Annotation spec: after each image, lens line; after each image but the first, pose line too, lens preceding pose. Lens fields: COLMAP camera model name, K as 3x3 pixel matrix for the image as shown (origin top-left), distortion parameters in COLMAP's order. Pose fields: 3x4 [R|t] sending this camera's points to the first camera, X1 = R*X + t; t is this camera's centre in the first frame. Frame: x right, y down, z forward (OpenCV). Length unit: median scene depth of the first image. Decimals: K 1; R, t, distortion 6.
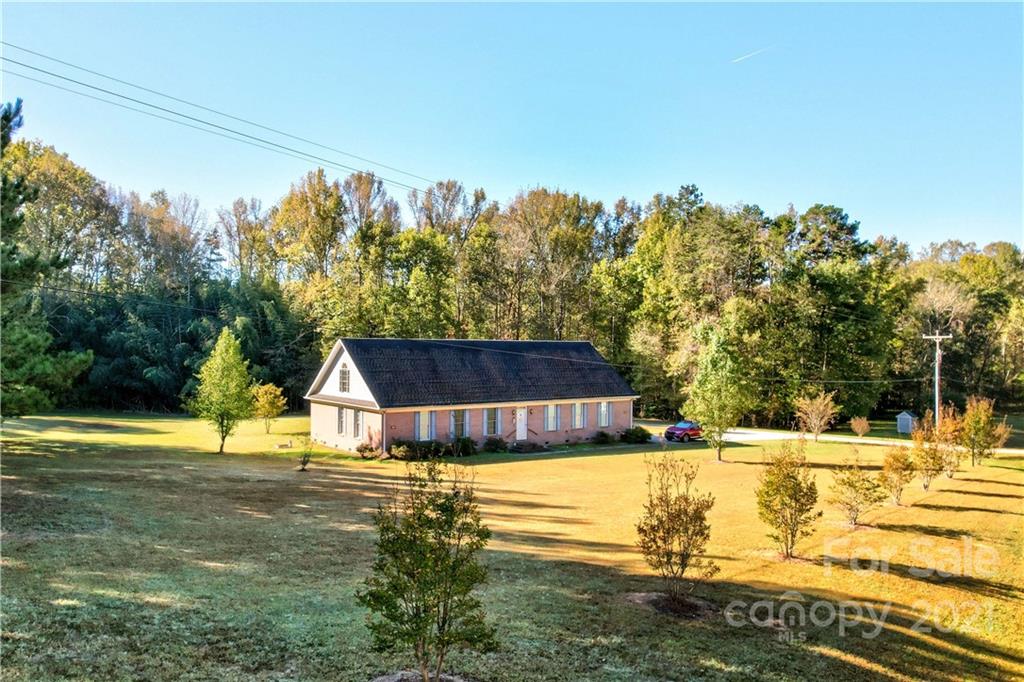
lens RADIAL K [[668.6, 0, 519.8], [0, 668.6, 354.9], [0, 0, 1]] dist [-0.066426, 0.058151]
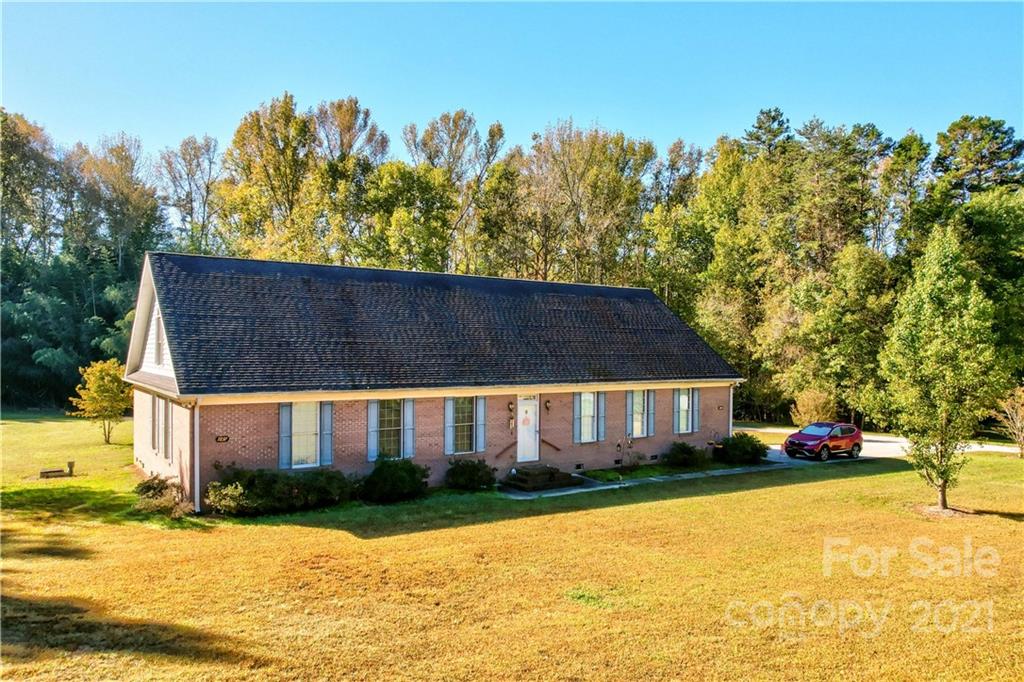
lens RADIAL K [[668.6, 0, 519.8], [0, 668.6, 354.9], [0, 0, 1]] dist [-0.066426, 0.058151]
pose [[0.998318, -0.003543, -0.057860, 0.014777], [0.003654, 0.999992, 0.001810, 0.026172], [0.057853, -0.002019, 0.998323, 0.283131]]
